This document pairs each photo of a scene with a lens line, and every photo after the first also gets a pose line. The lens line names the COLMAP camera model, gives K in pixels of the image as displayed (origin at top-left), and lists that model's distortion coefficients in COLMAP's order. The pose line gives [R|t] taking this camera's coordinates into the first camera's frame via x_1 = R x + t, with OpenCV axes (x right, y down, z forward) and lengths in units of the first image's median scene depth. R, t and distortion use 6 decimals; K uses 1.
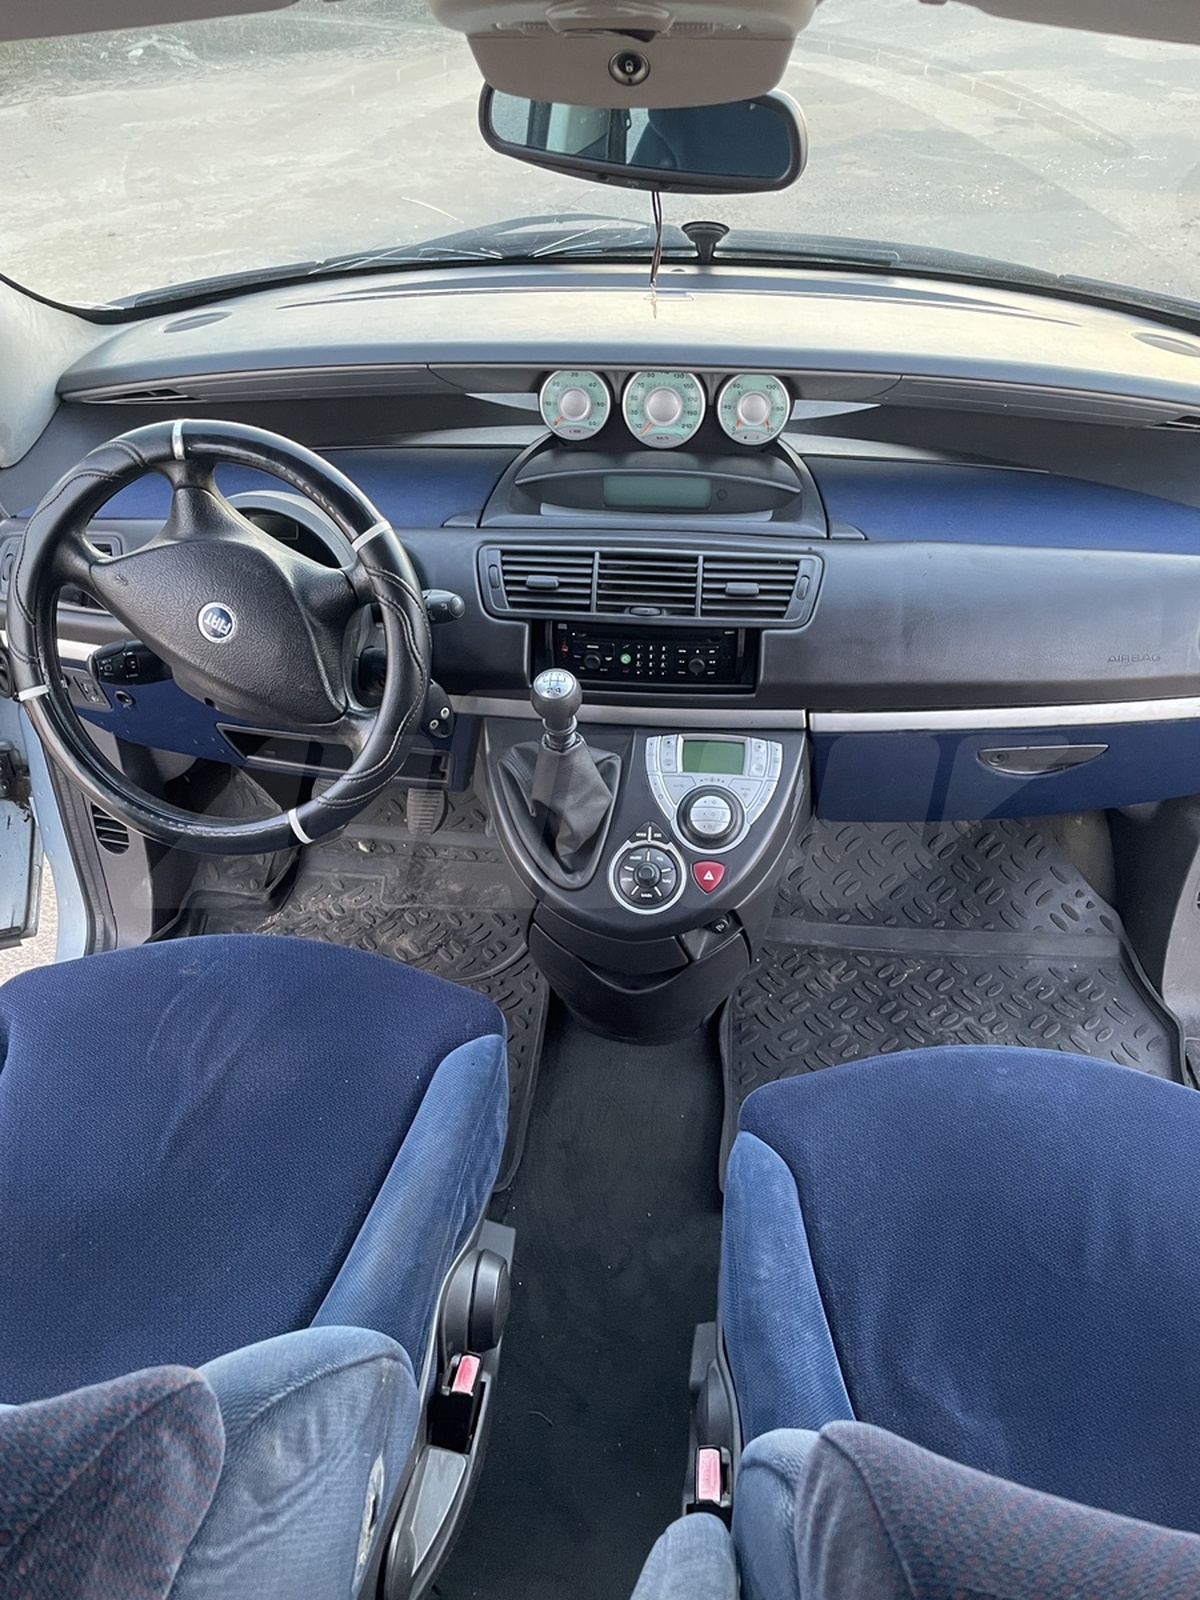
lens RADIAL K [[1204.7, 0, 605.5], [0, 1204.7, 808.0], [0, 0, 1]] dist [0.085859, -0.112726]
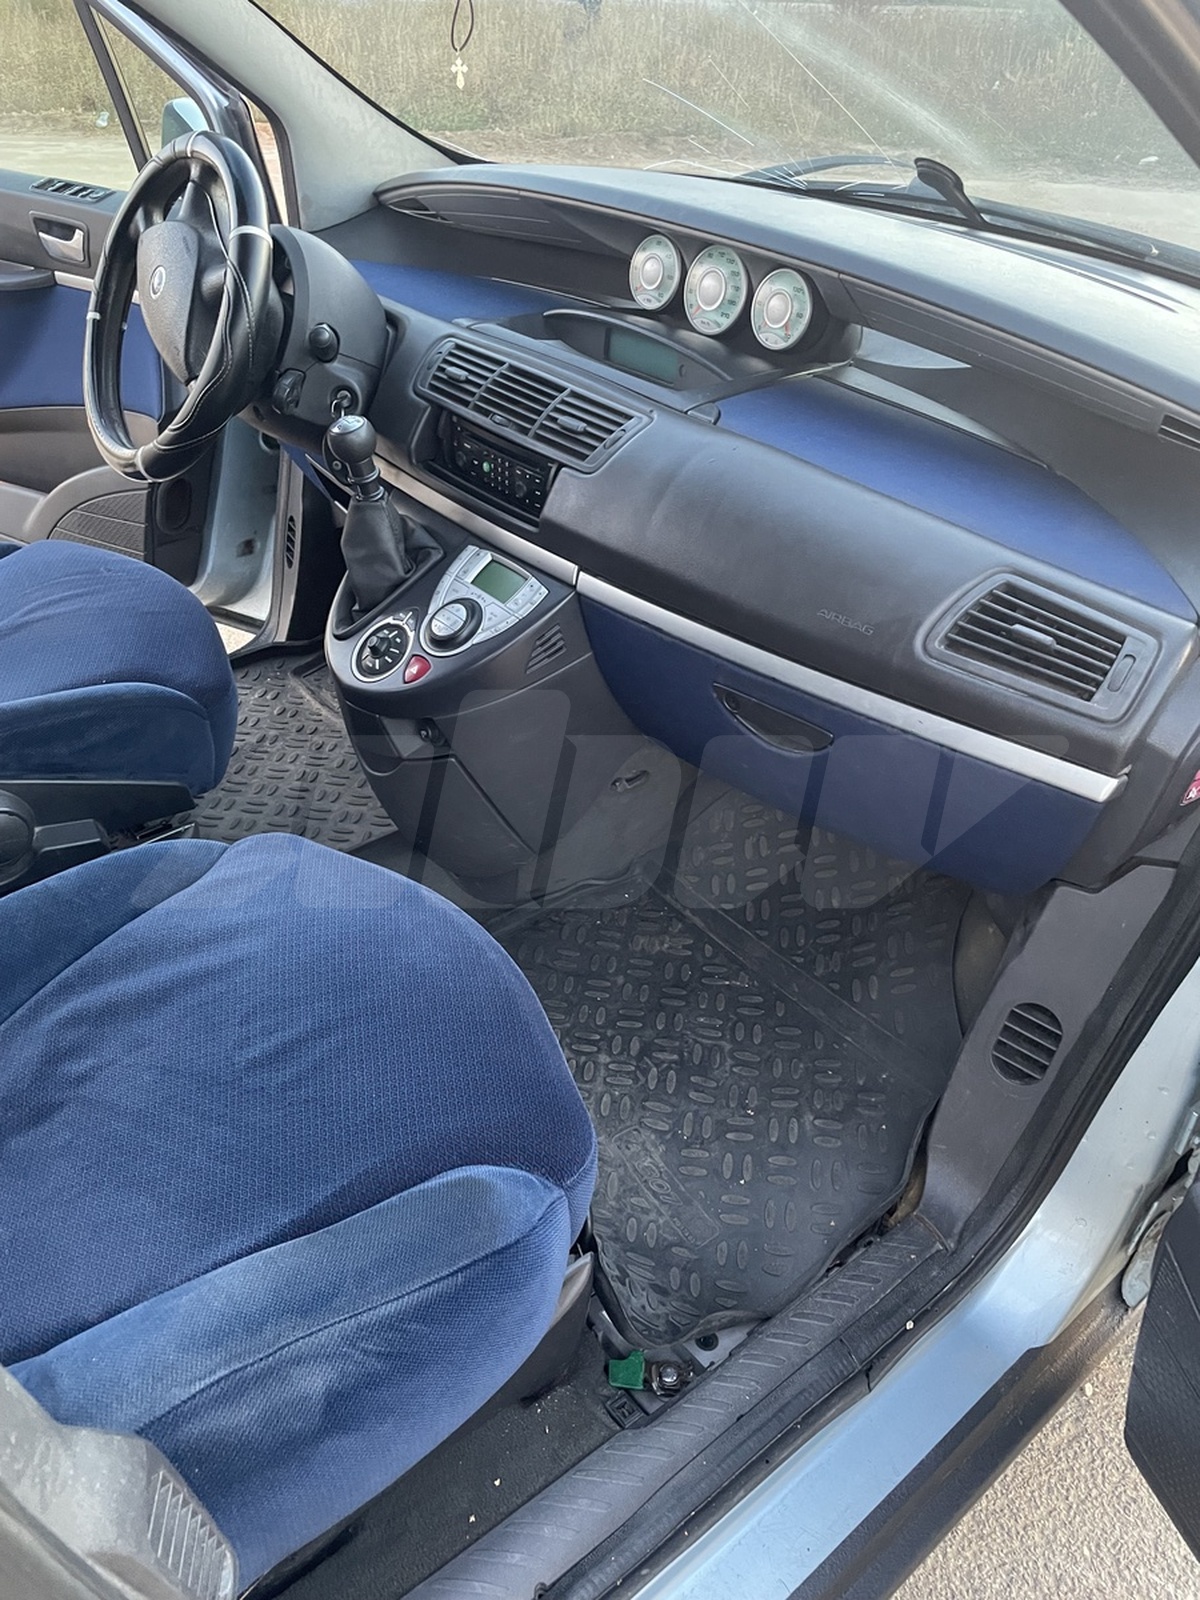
lens RADIAL K [[1204.7, 0, 605.5], [0, 1204.7, 808.0], [0, 0, 1]] dist [0.085859, -0.112726]
pose [[0.711417, 0.438705, -0.549021, 0.795517], [-0.482376, 0.872959, 0.072494, 0.006761], [0.511076, 0.213261, 0.832659, 0.250223]]
